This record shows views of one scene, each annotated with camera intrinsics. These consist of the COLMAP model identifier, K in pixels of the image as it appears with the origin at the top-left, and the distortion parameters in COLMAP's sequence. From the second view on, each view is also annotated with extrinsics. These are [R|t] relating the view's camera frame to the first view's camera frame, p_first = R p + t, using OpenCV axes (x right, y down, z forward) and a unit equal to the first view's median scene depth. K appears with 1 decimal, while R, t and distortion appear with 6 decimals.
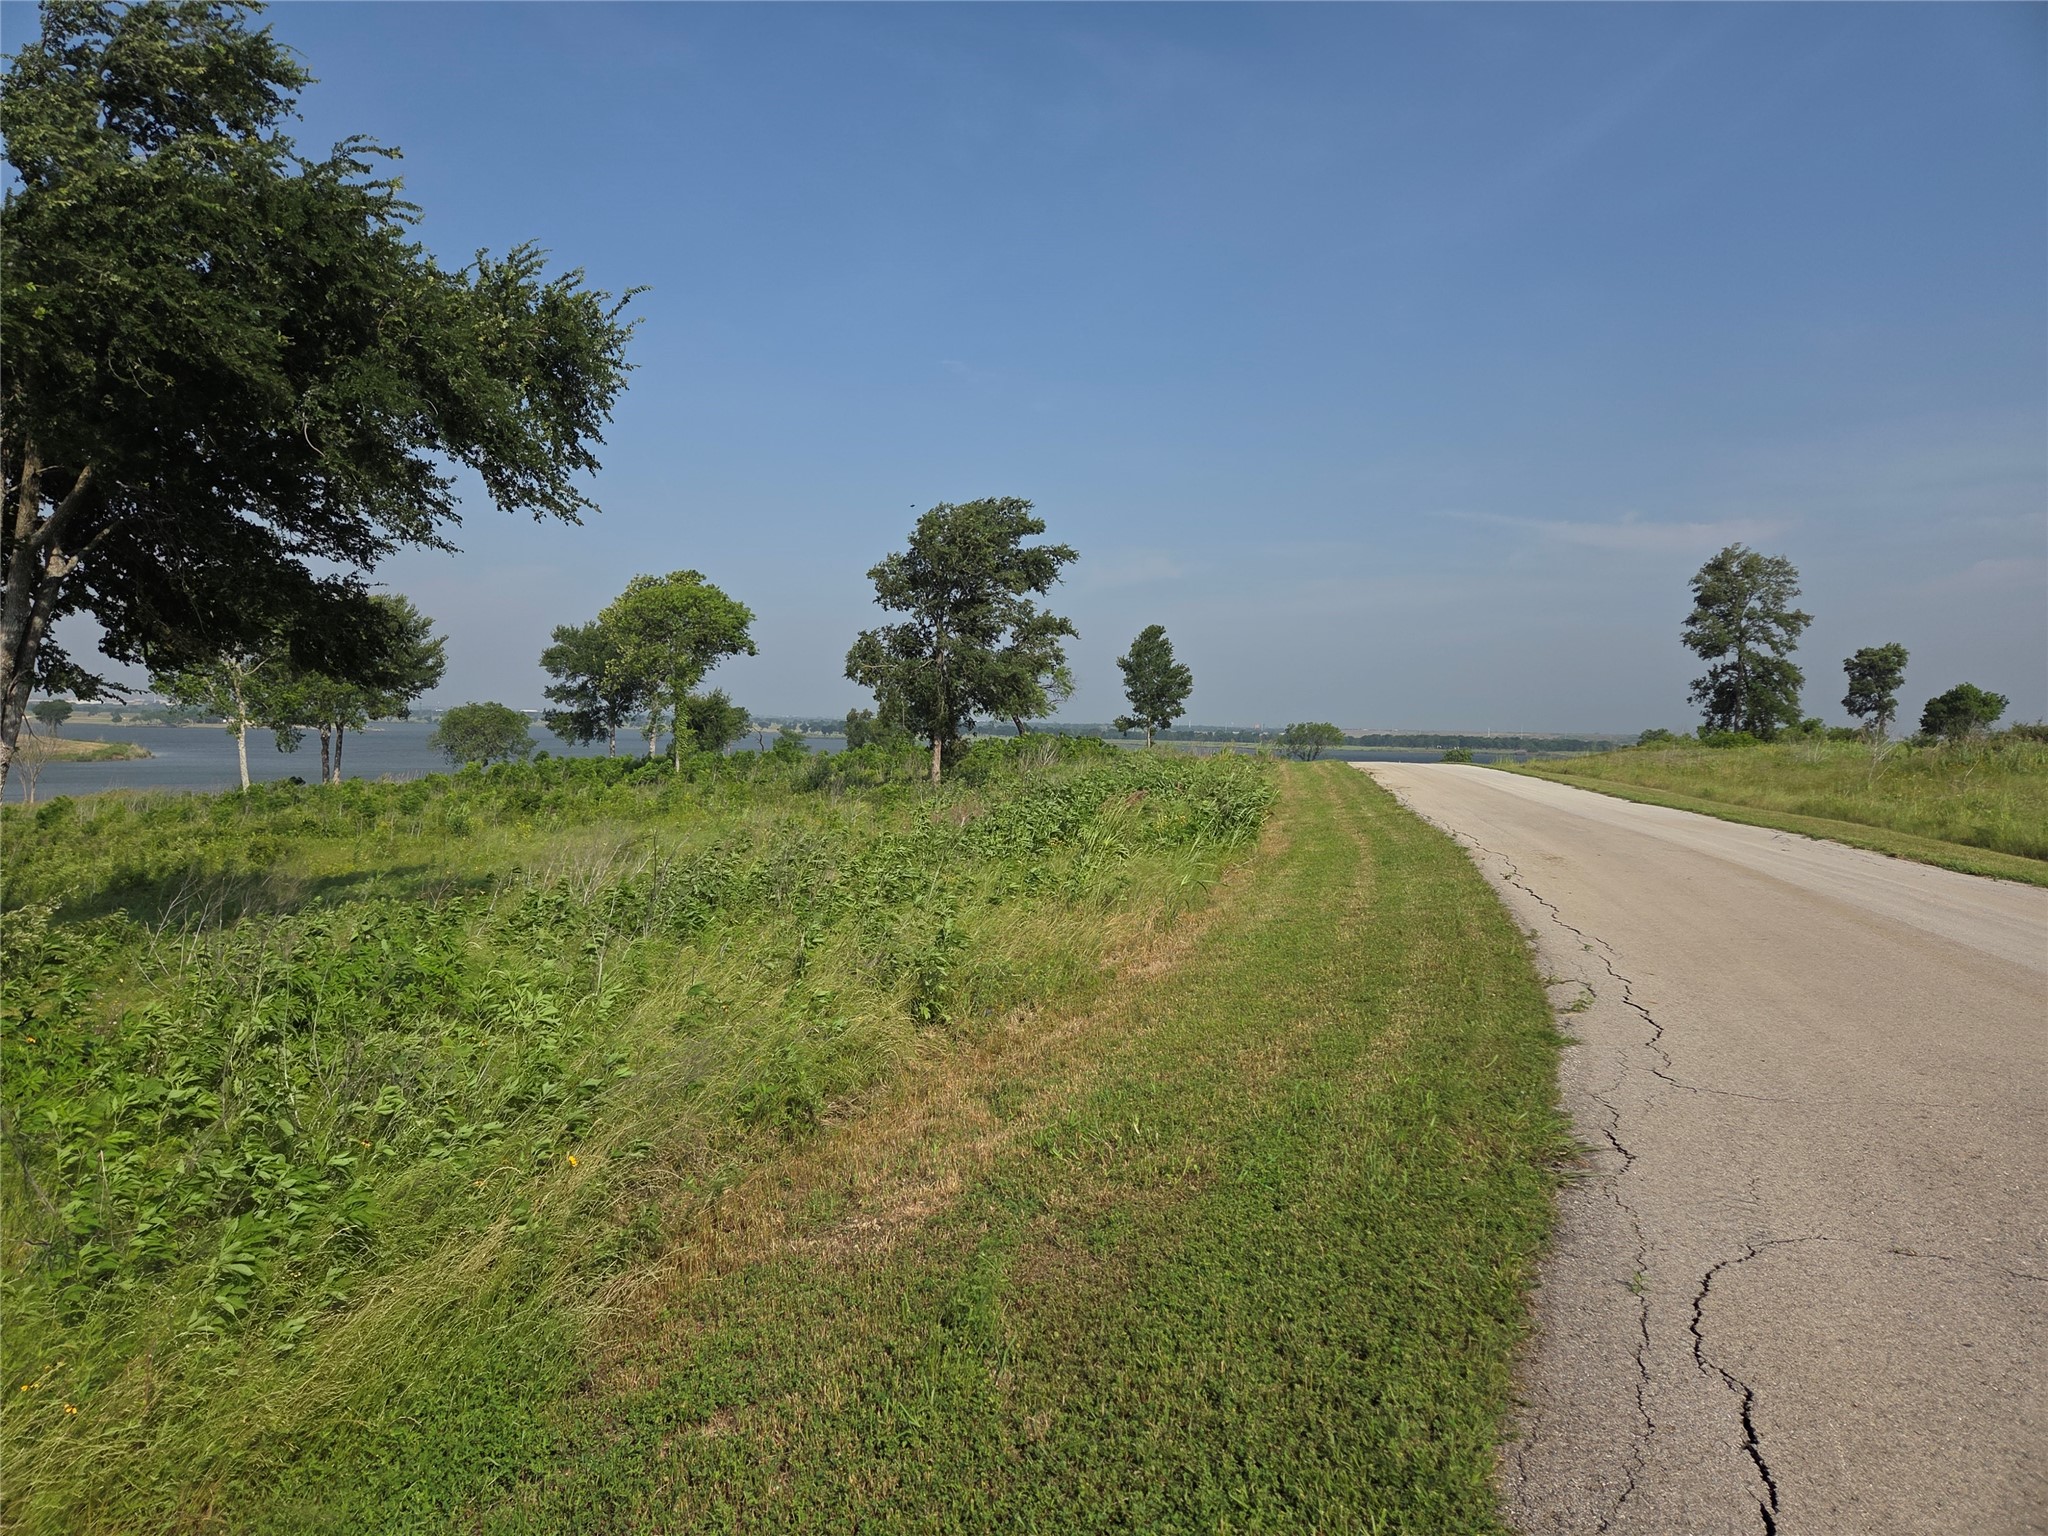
lens RADIAL K [[1333.6, 0, 1014.1], [0, 1333.6, 722.5], [0, 0, 1]] dist [0.063589, -0.057075]
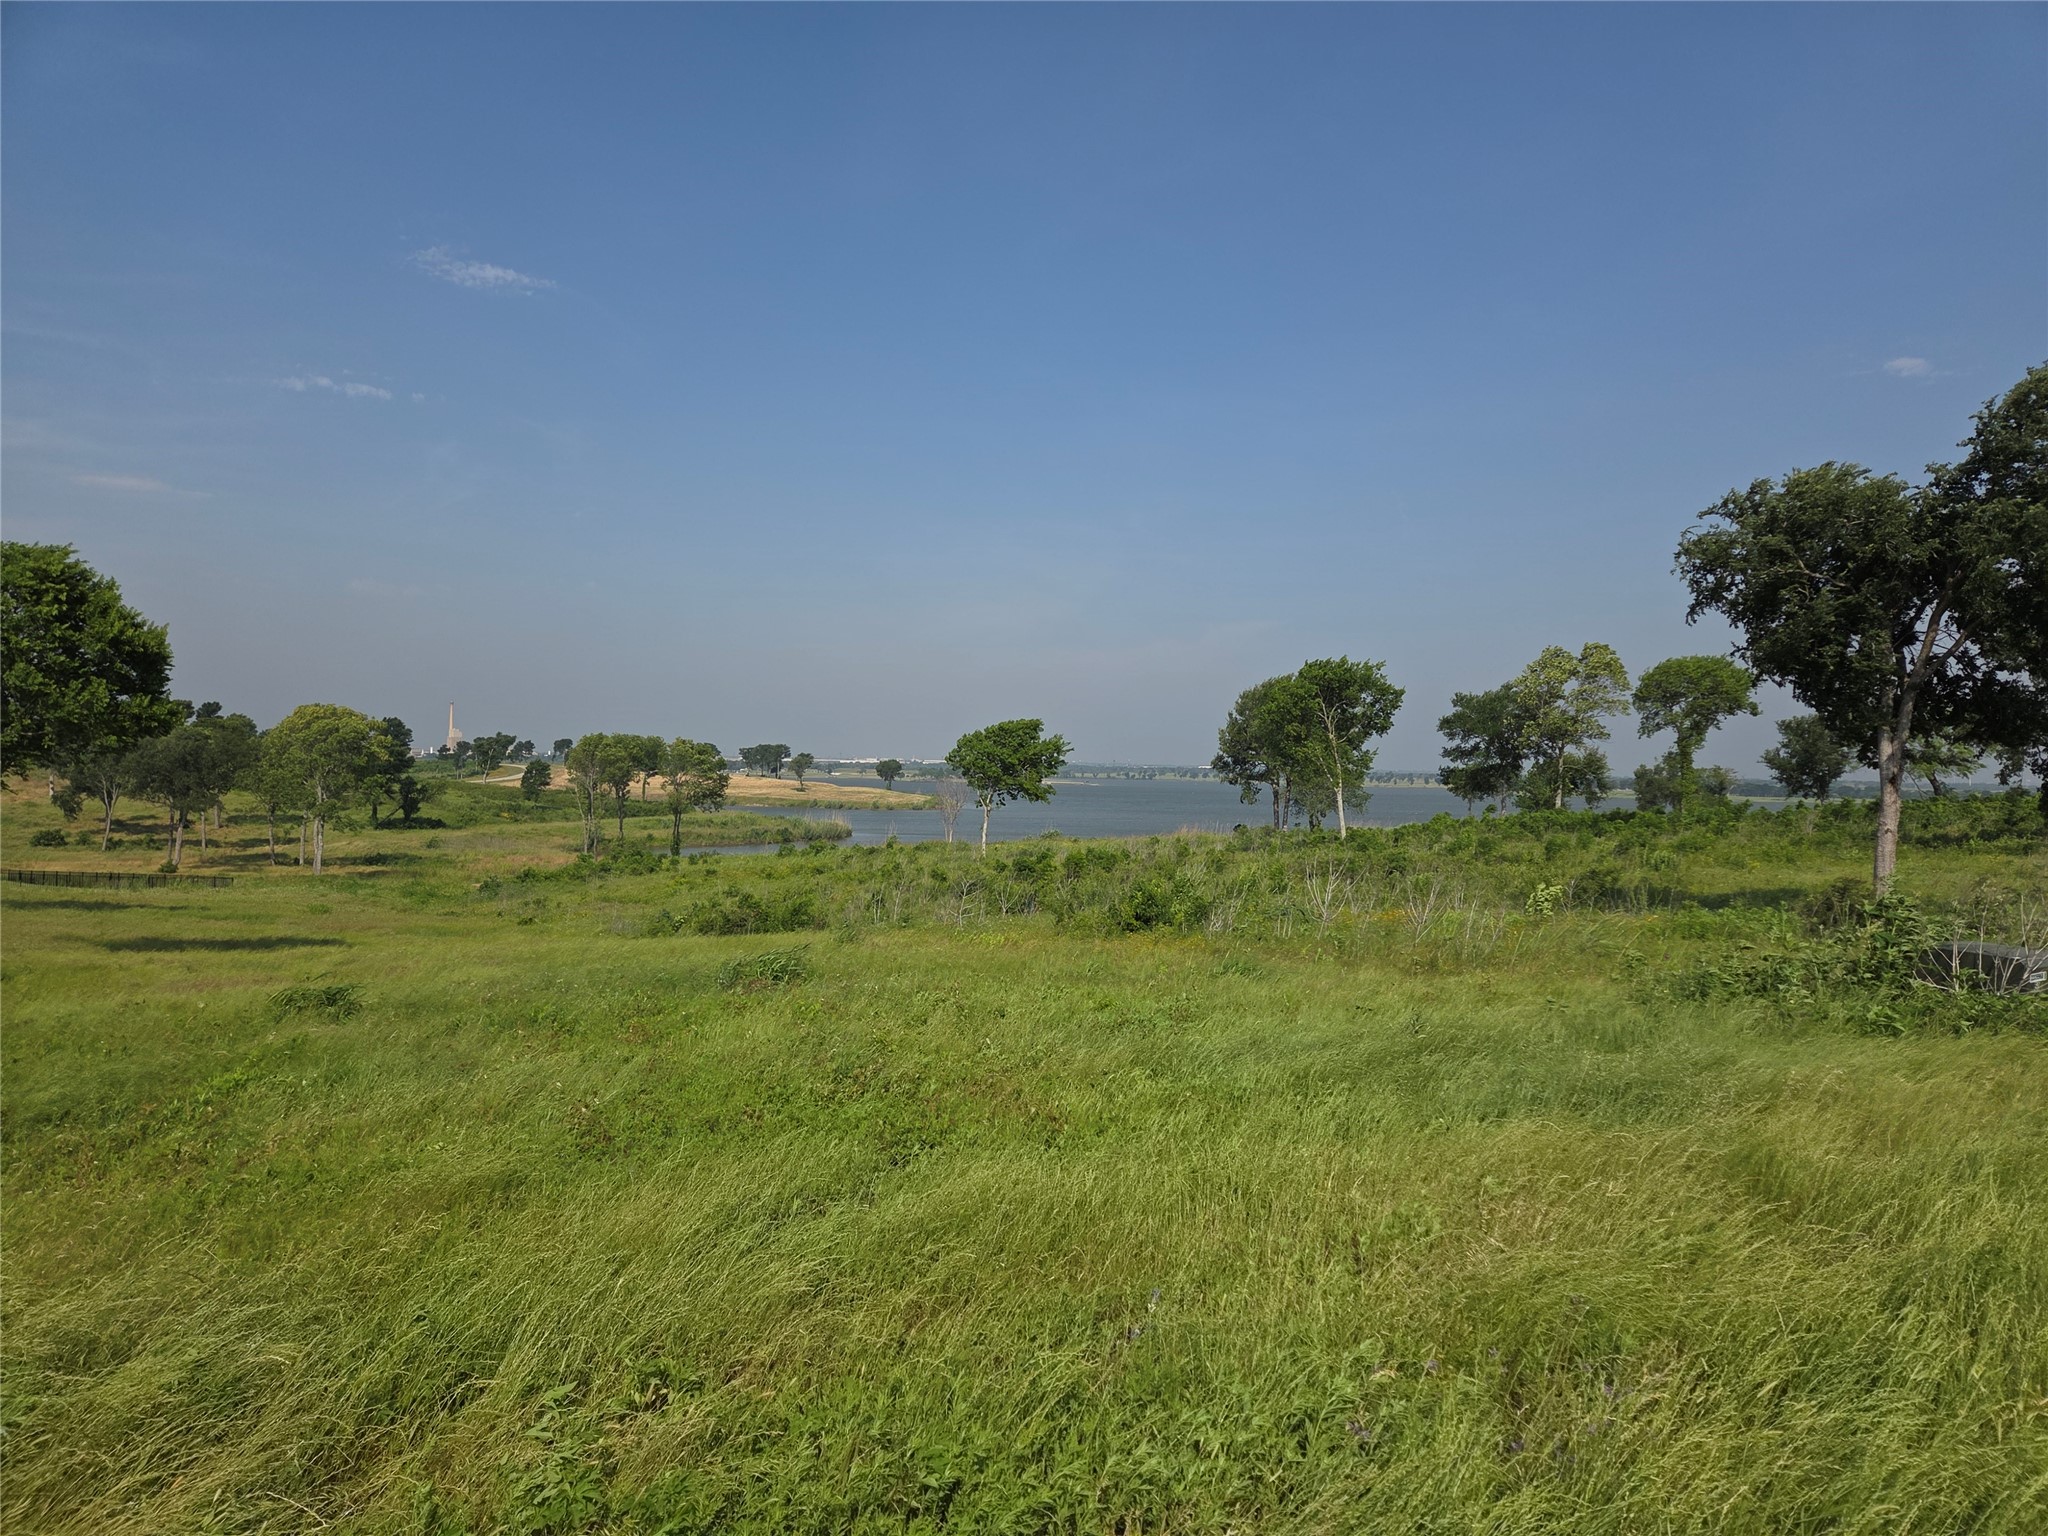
lens RADIAL K [[1333.6, 0, 1023.9], [0, 1333.6, 815.1], [0, 0, 1]] dist [0.063589, -0.057075]
pose [[0.906603, 0.012984, -0.421784, -0.191978], [-0.001508, 0.999620, 0.027532, -0.000666], [0.421981, -0.024324, 0.906278, -0.156123]]
